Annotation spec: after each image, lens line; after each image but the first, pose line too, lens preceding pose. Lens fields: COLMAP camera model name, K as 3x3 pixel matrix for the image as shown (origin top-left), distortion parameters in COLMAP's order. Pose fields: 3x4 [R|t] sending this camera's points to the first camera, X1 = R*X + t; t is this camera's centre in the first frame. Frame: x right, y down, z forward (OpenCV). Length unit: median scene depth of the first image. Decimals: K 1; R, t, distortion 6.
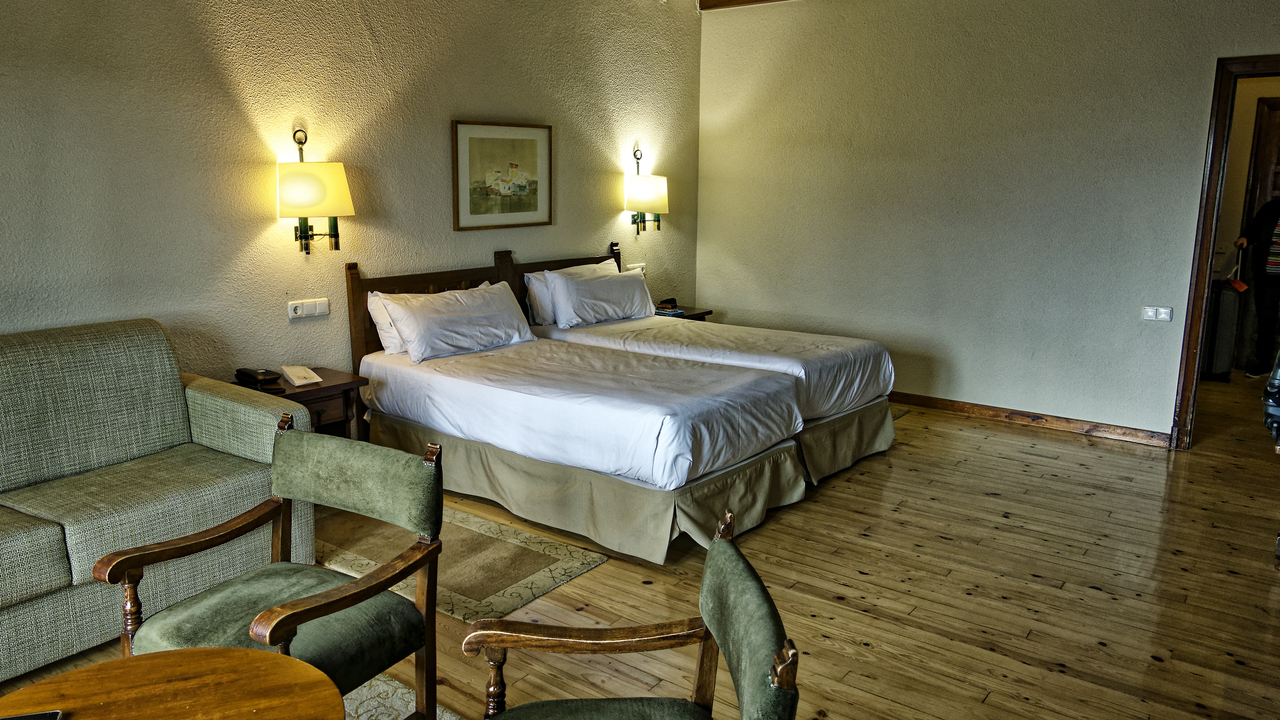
lens RADIAL K [[887.7, 0, 641.1], [0, 887.7, 359.0], [0, 0, 1]] dist [-0.004926, 0.007198]
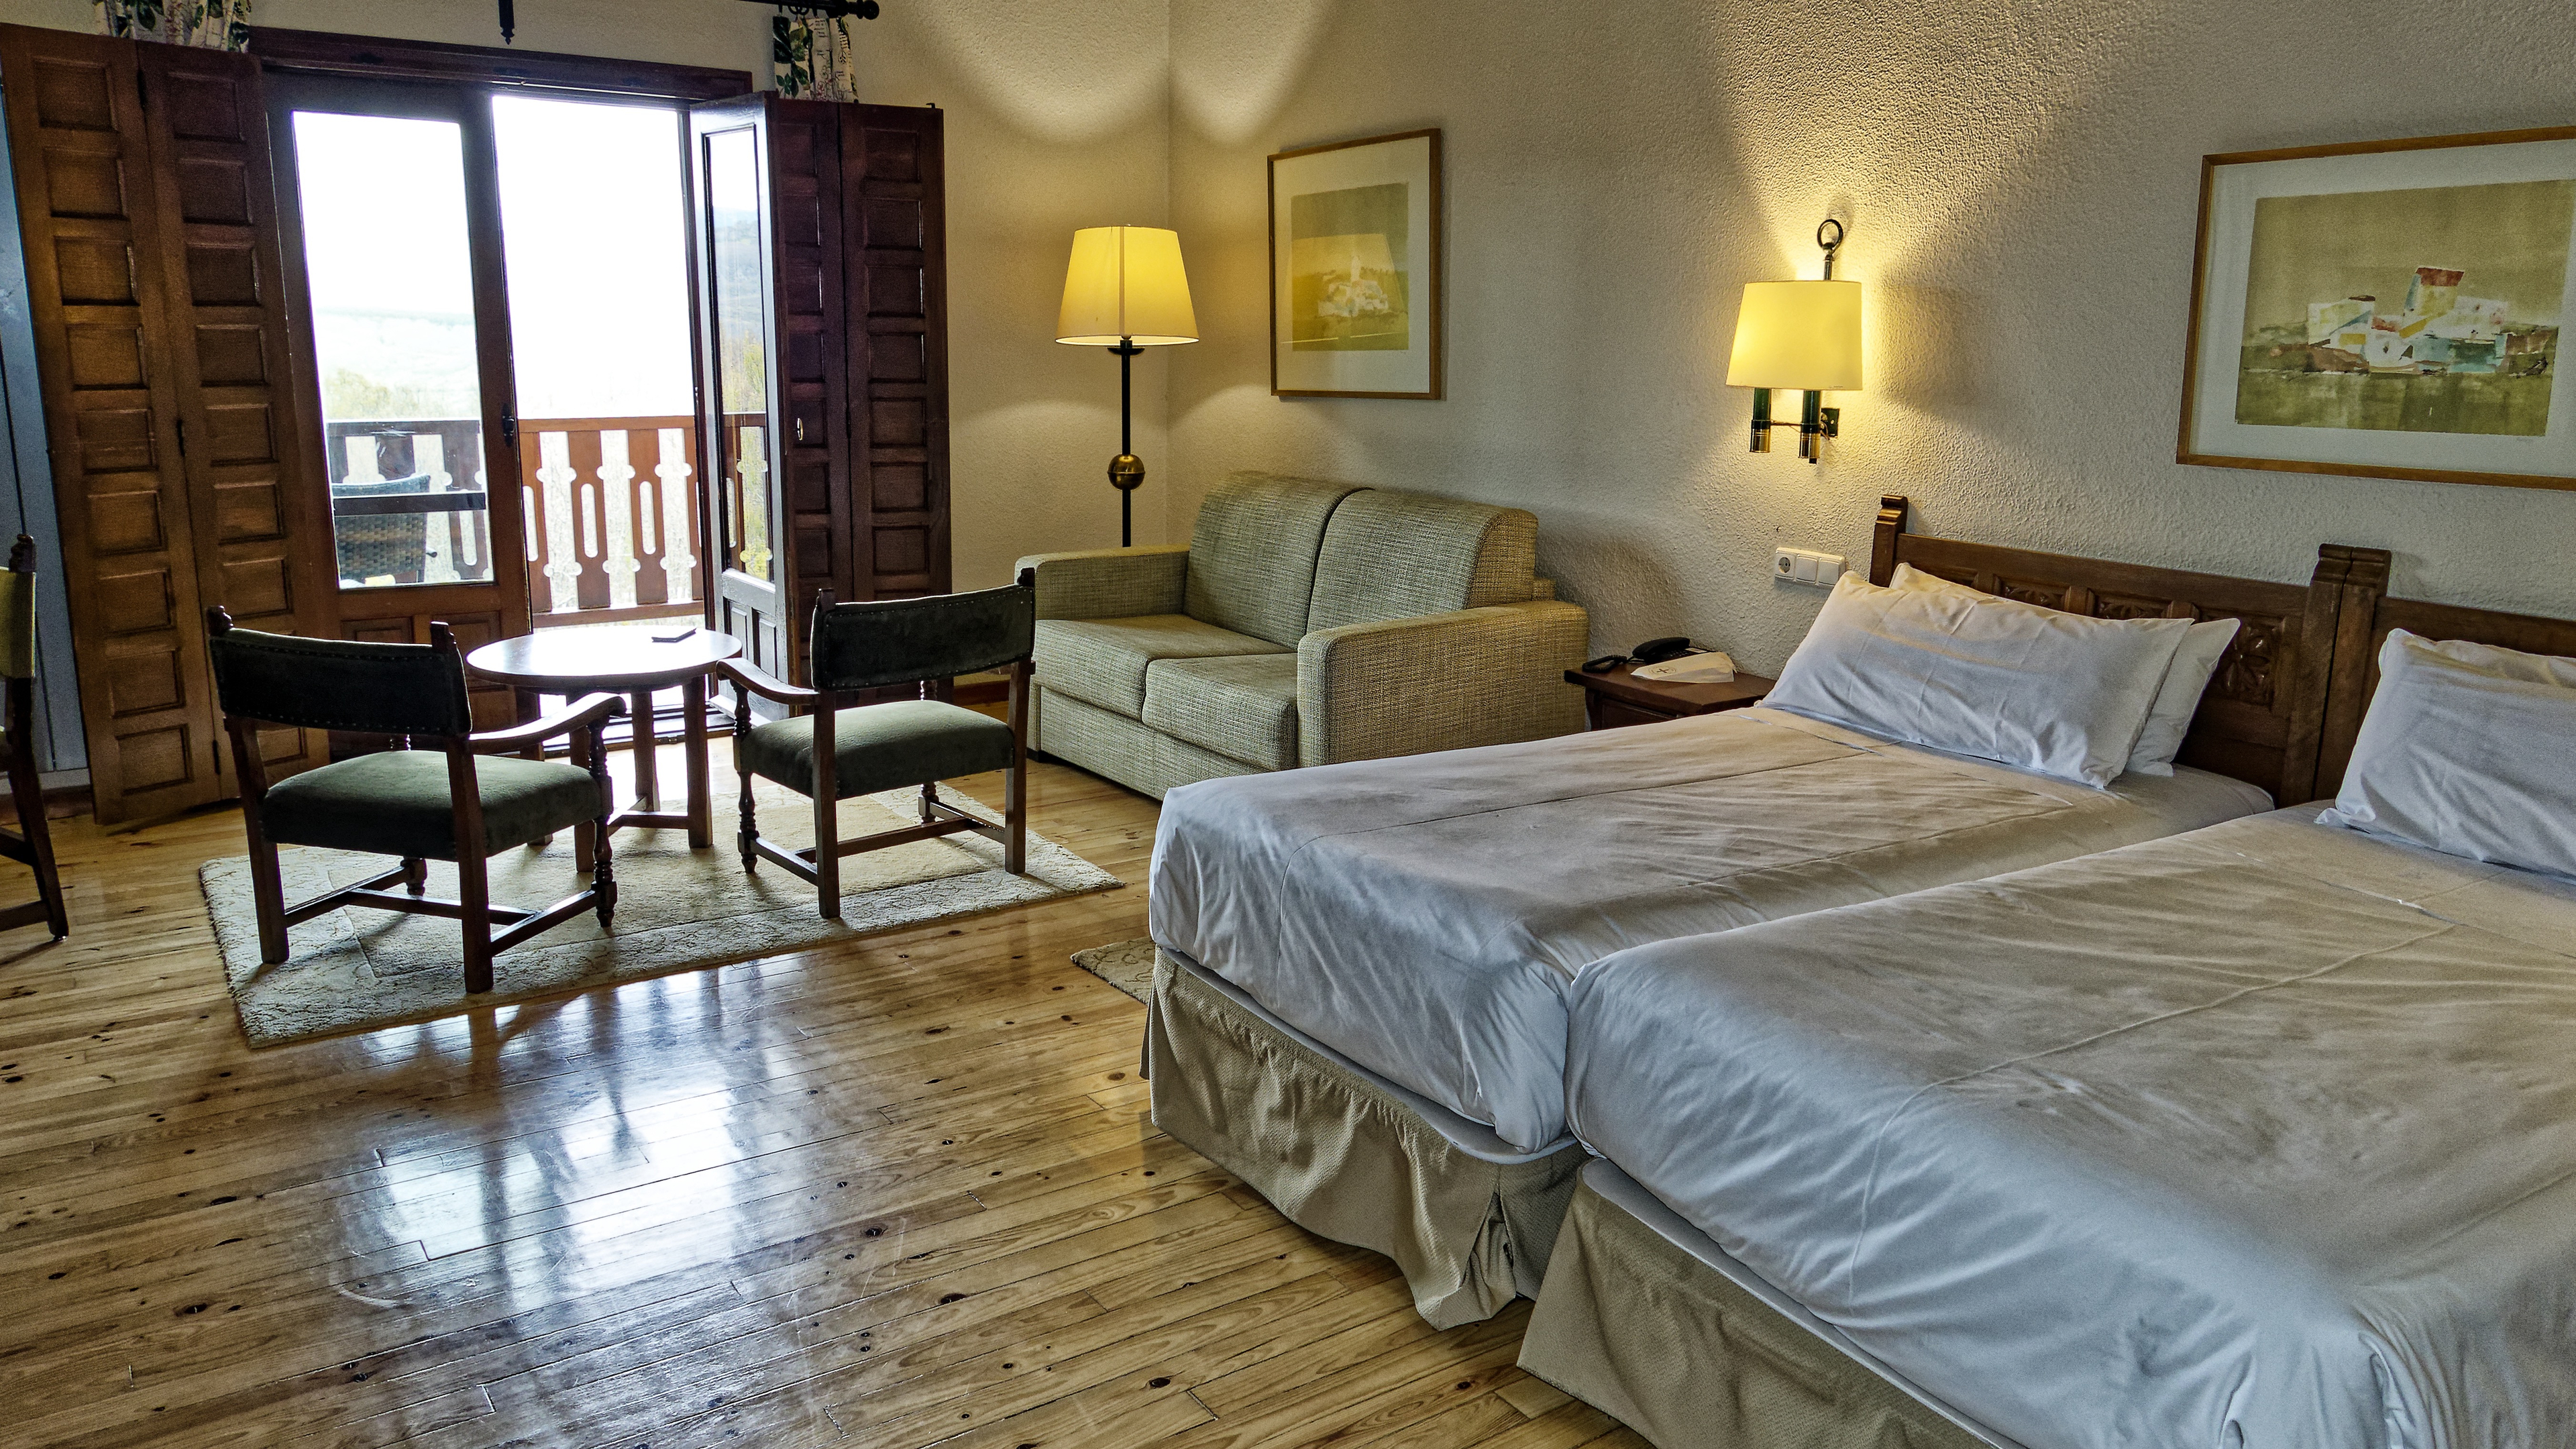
lens RADIAL K [[1786.4, 0, 1243.4], [0, 1786.4, 721.2], [0, 0, 1]] dist [-0.004926, 0.007198]
pose [[-0.338285, 0.199150, -0.919729, 0.675110], [-0.204322, 0.938491, 0.278365, -0.186092], [0.918594, 0.282088, -0.276787, 0.962339]]
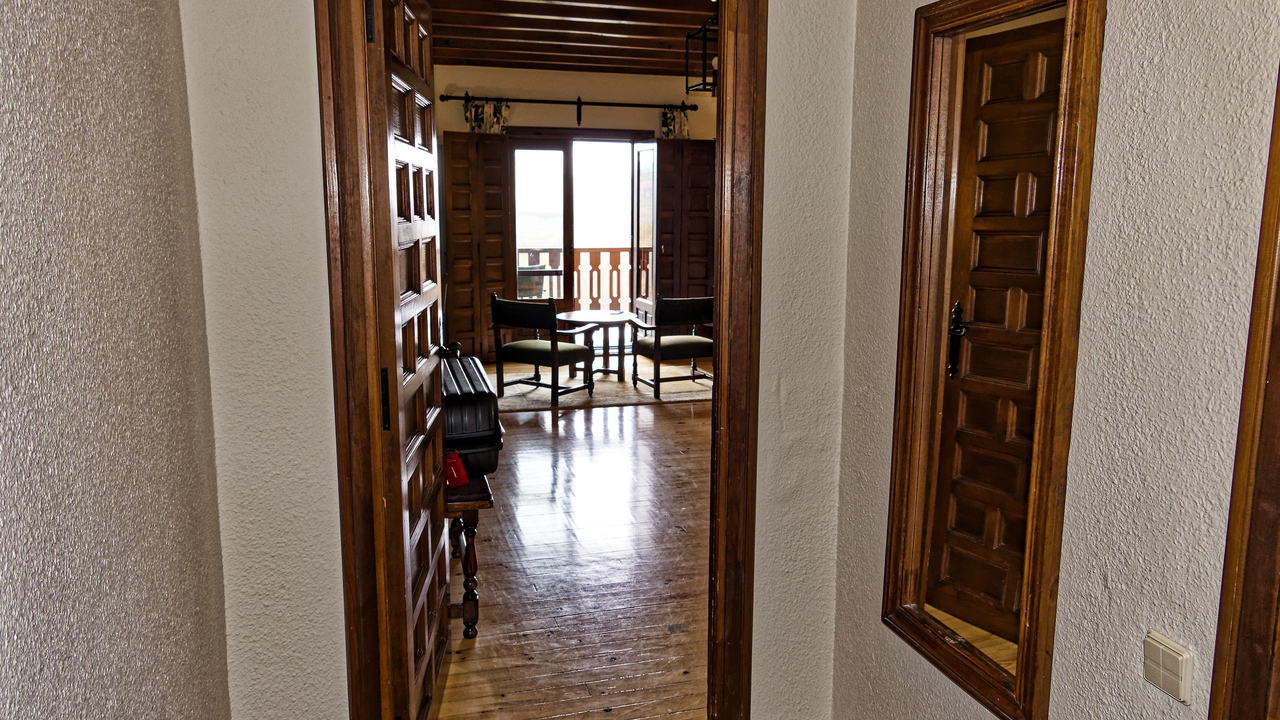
lens RADIAL K [[887.7, 0, 640.3], [0, 887.7, 356.8], [0, 0, 1]] dist [-0.004926, 0.007198]
pose [[-0.603828, 0.124751, -0.787292, 0.937920], [-0.167831, 0.945640, 0.278563, -0.232713], [0.779246, 0.300336, -0.550067, 1.184060]]
